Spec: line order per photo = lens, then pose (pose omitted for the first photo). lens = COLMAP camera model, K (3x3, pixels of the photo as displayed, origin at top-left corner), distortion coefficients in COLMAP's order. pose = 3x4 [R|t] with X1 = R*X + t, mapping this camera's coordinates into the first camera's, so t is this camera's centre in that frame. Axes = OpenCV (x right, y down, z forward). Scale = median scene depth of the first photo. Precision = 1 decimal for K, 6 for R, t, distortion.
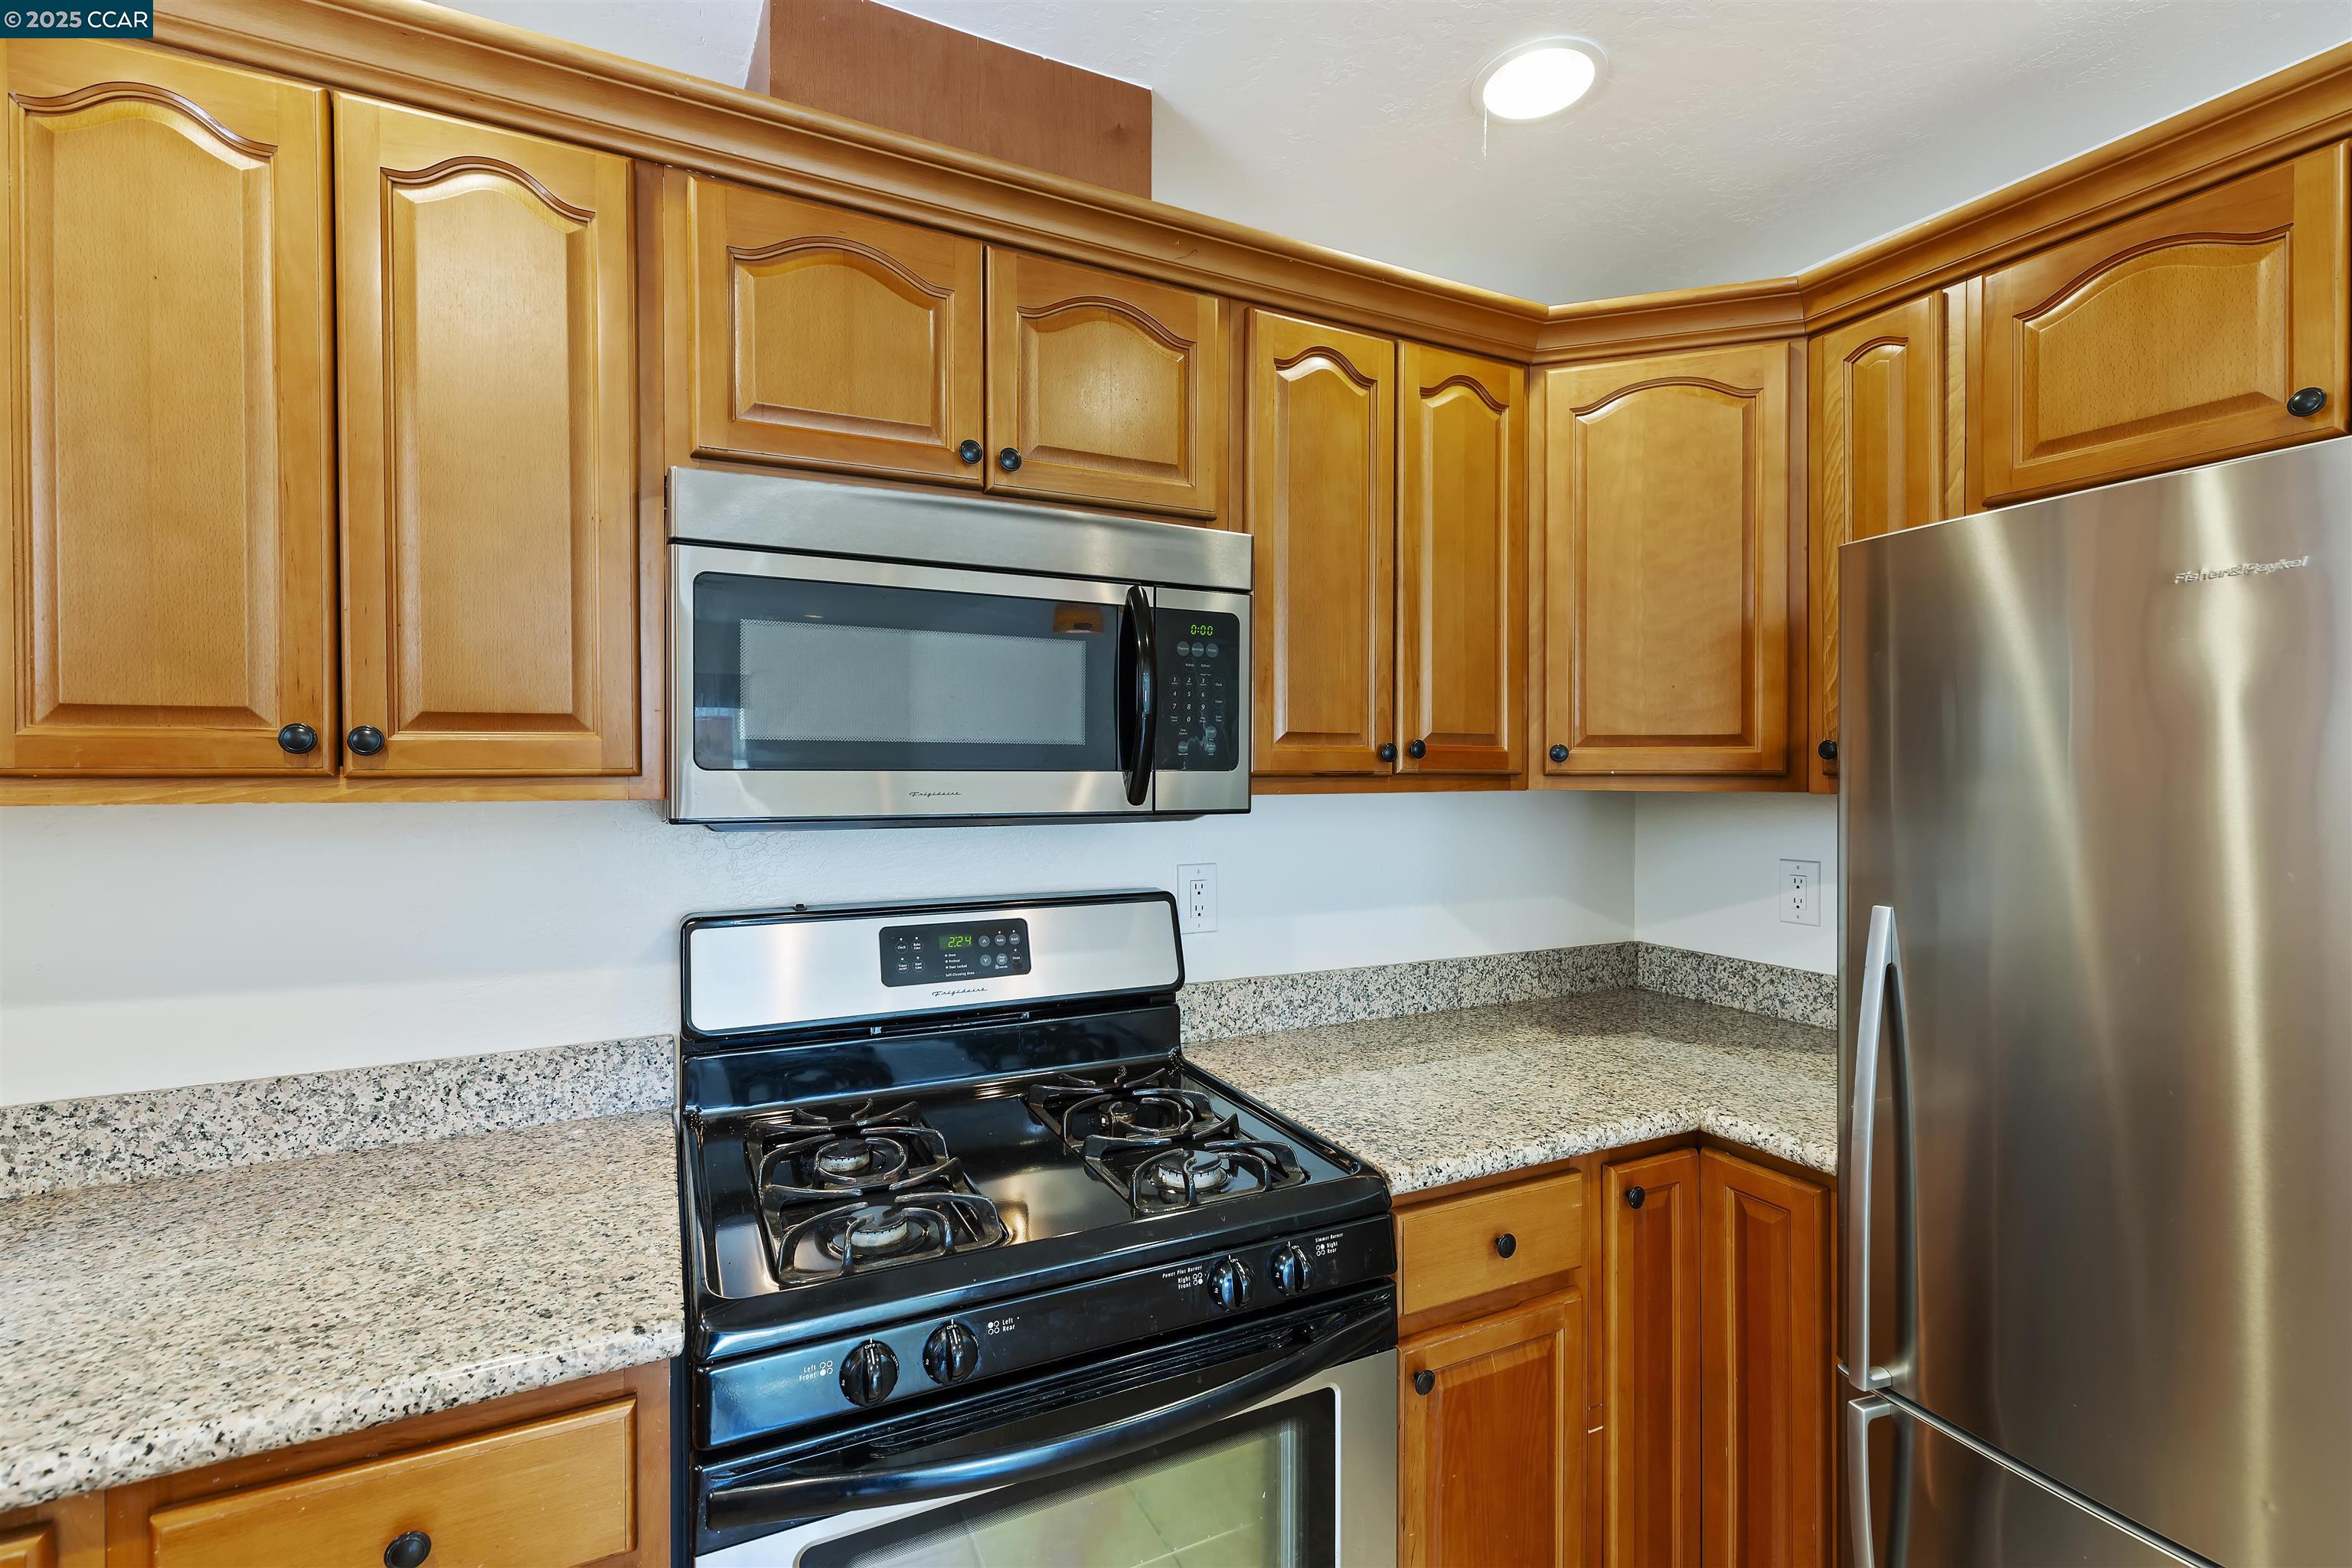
lens RADIAL K [[1051.2, 0, 1168.8], [0, 1051.2, 774.3], [0, 0, 1]] dist [0.004850, 0.000452]
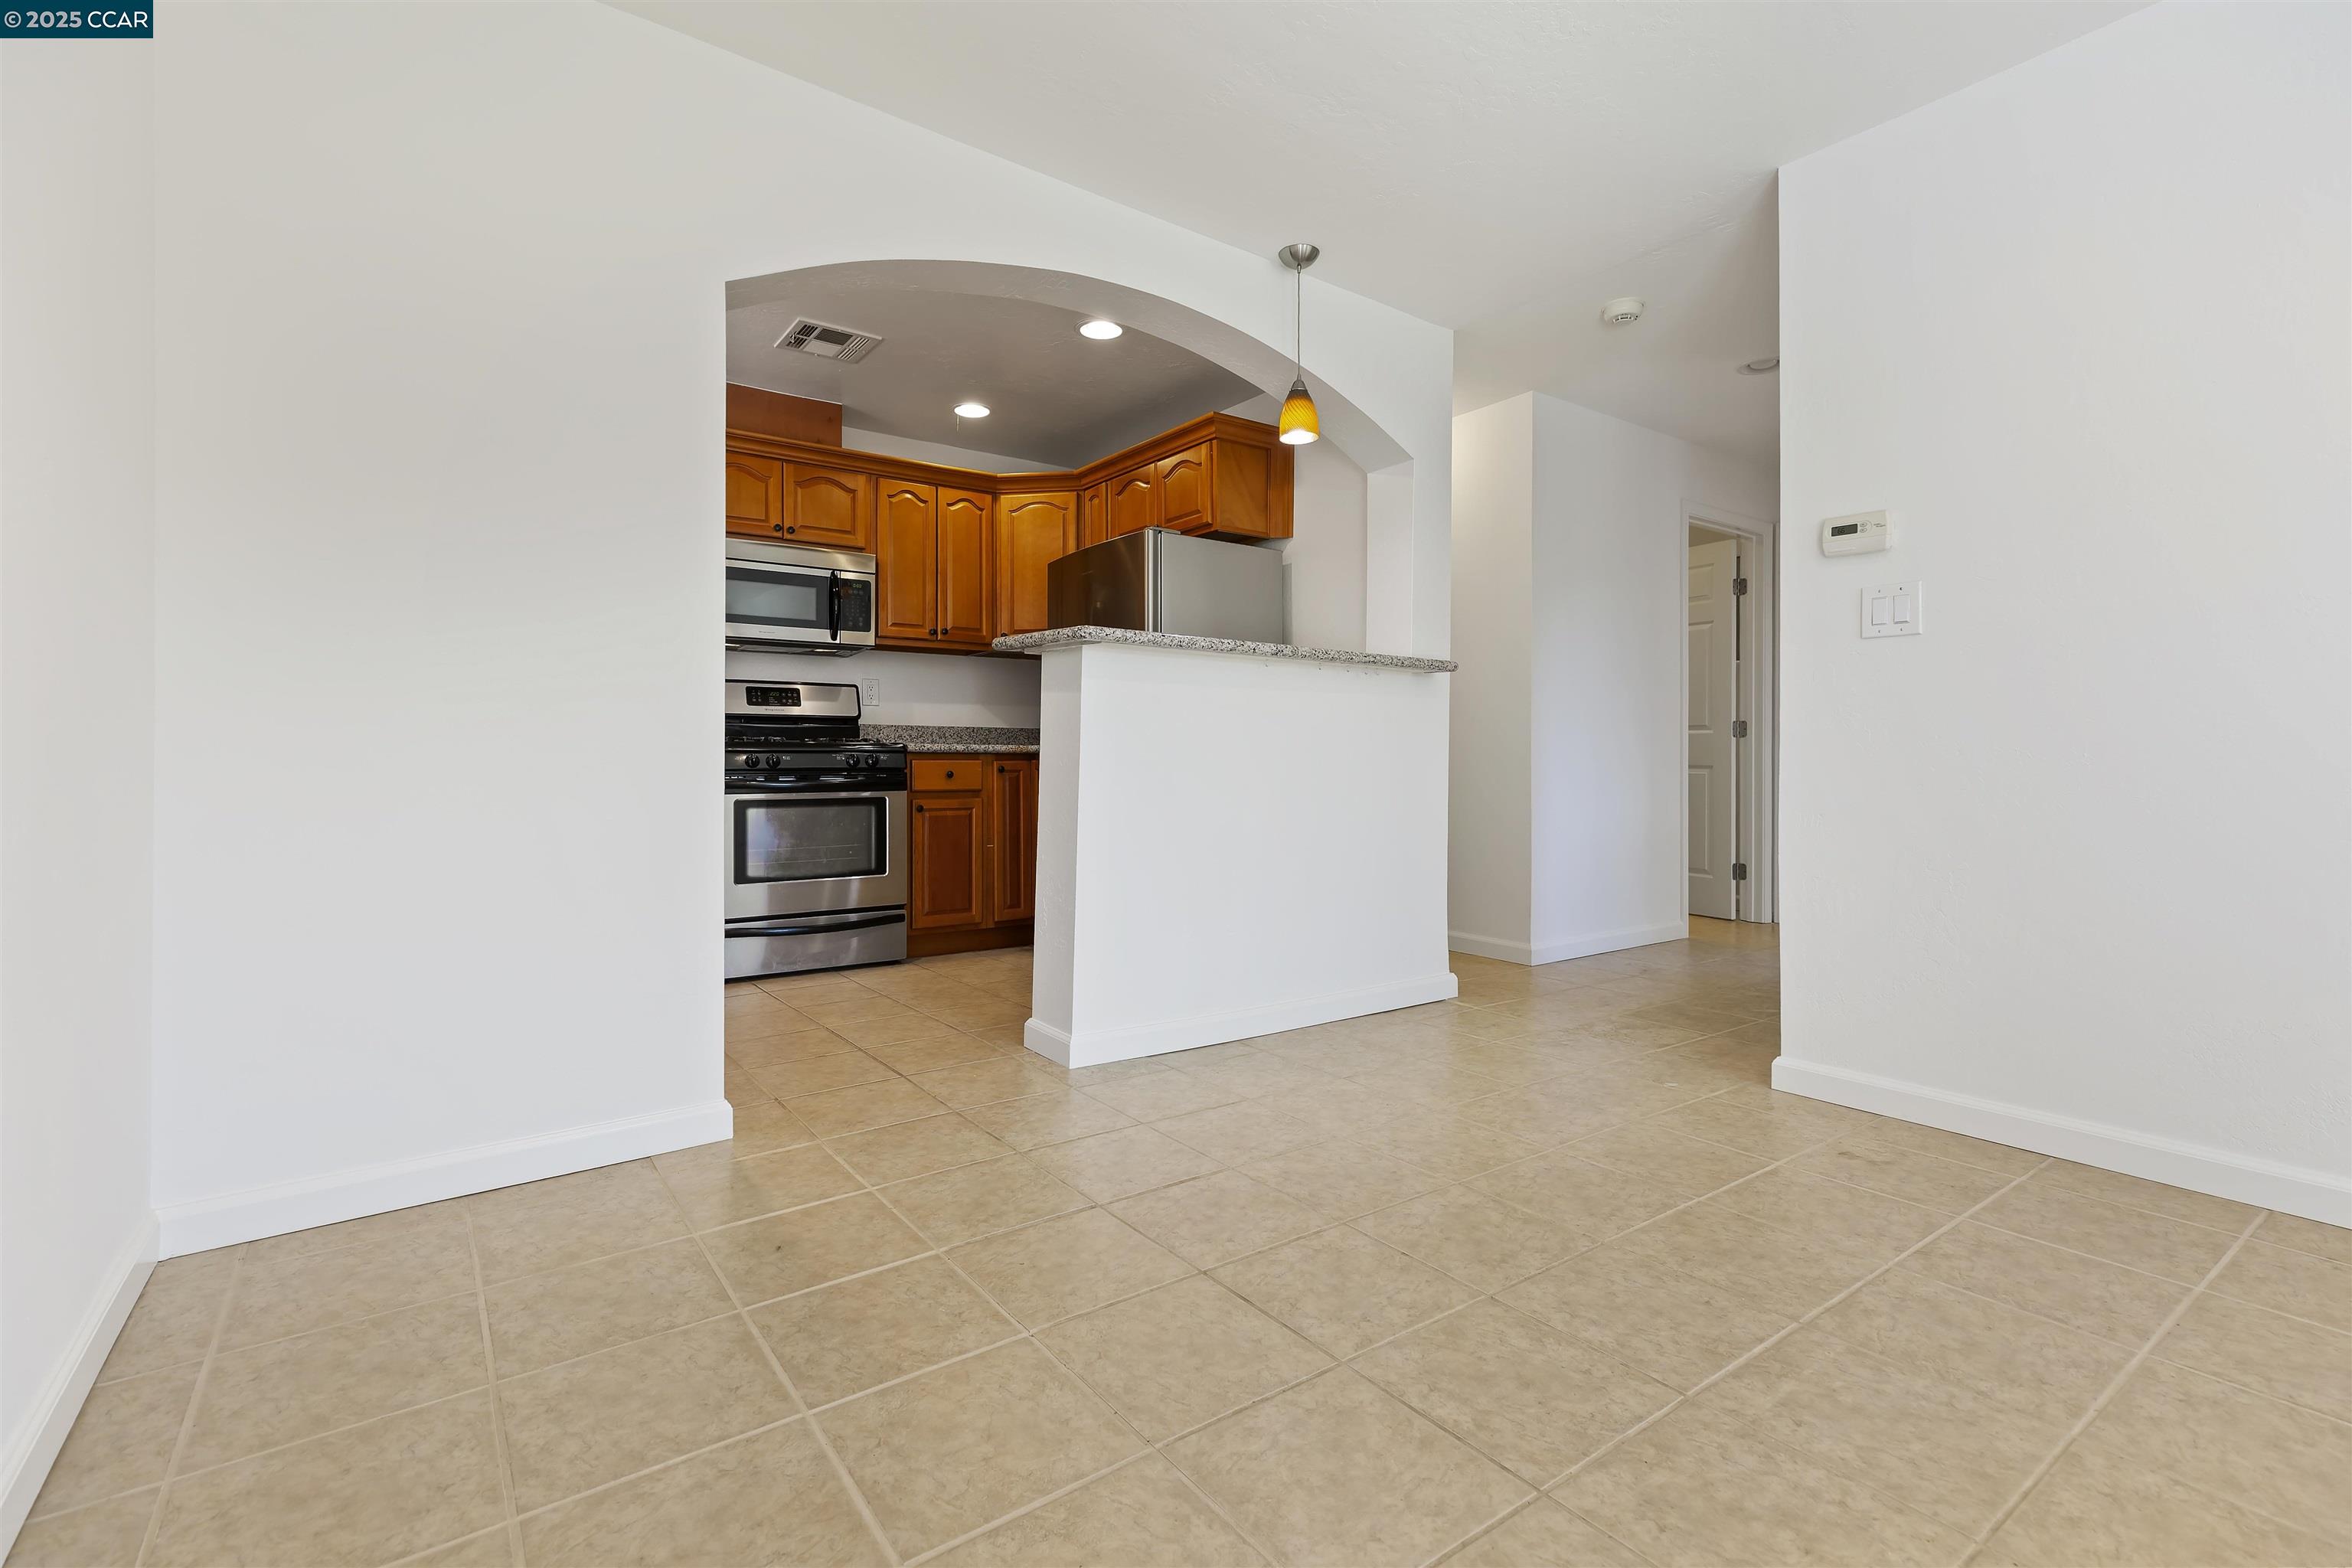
lens RADIAL K [[1063.3, 0, 1172.6], [0, 1063.3, 755.7], [0, 0, 1]] dist [0.004185, 0.000429]
pose [[0.986417, -0.003764, 0.164215, 0.442976], [0.005693, 0.999920, -0.011279, 0.413882], [-0.164160, 0.012061, 0.986360, -2.289882]]
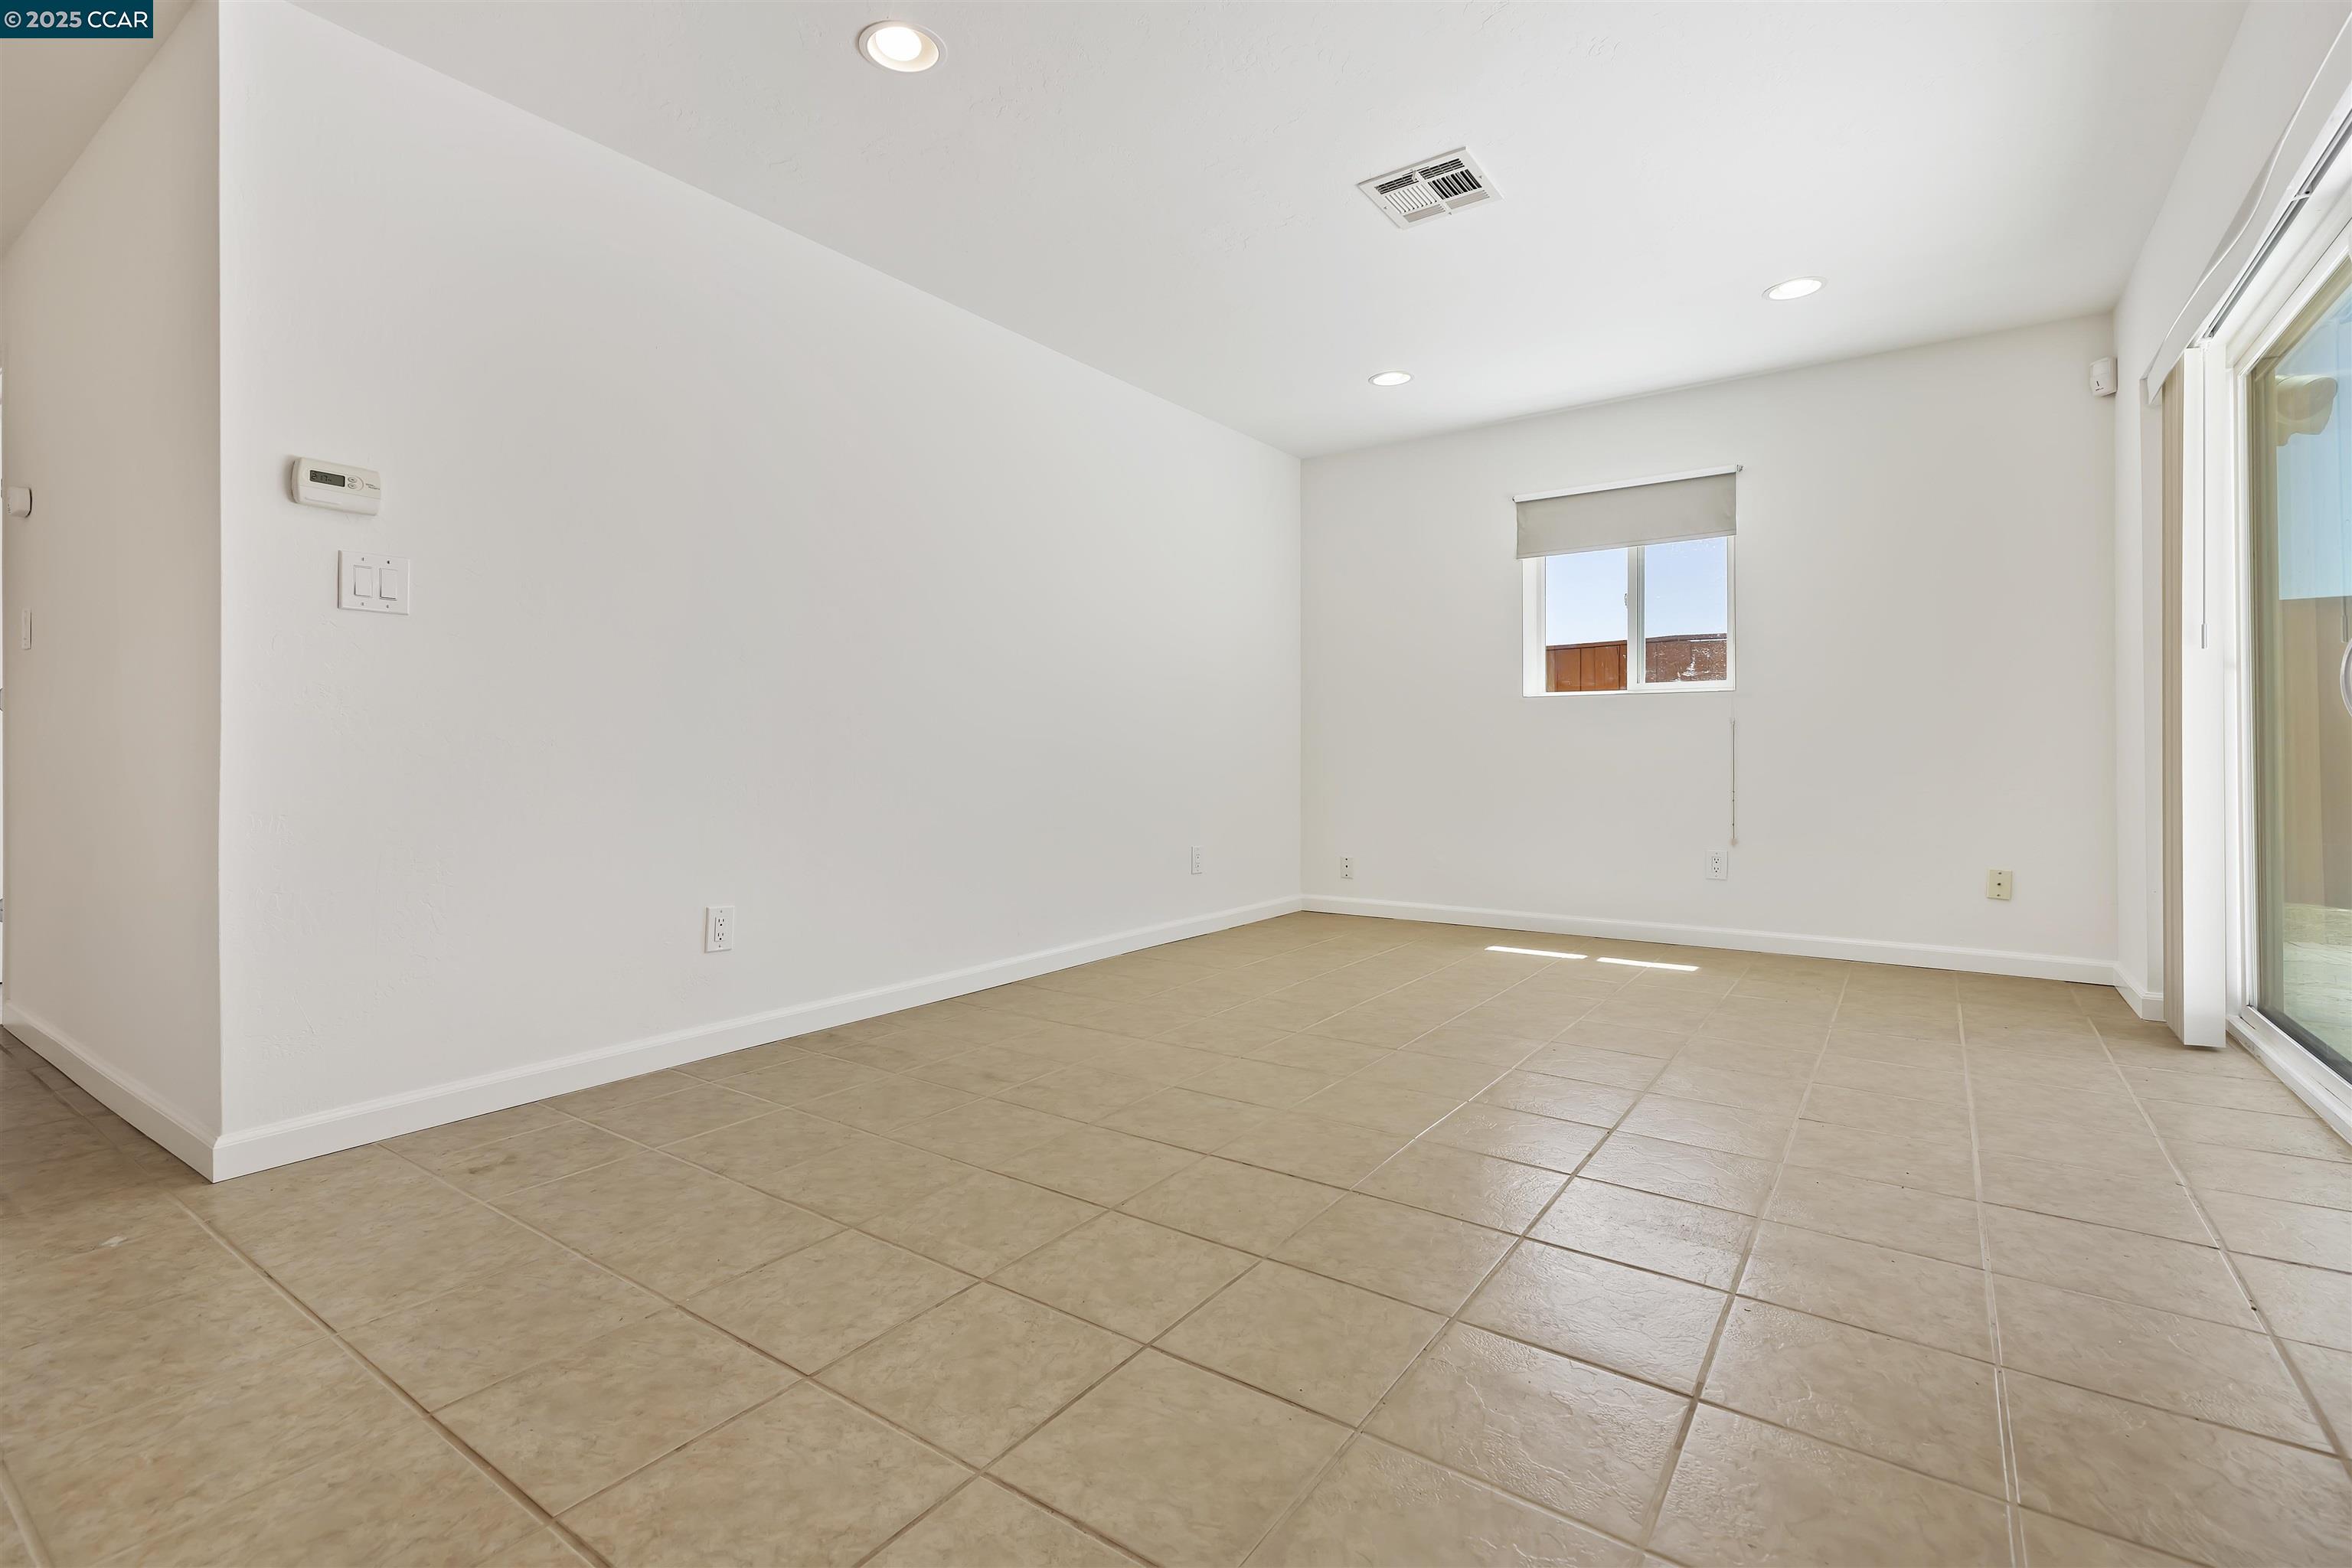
lens RADIAL K [[1063.3, 0, 1172.6], [0, 1063.3, 755.7], [0, 0, 1]] dist [0.004185, 0.000429]
pose [[-0.474599, -0.010261, 0.880143, -0.049044], [0.002962, 0.999908, 0.013254, 0.411063], [-0.880197, 0.008897, -0.474524, -1.006128]]
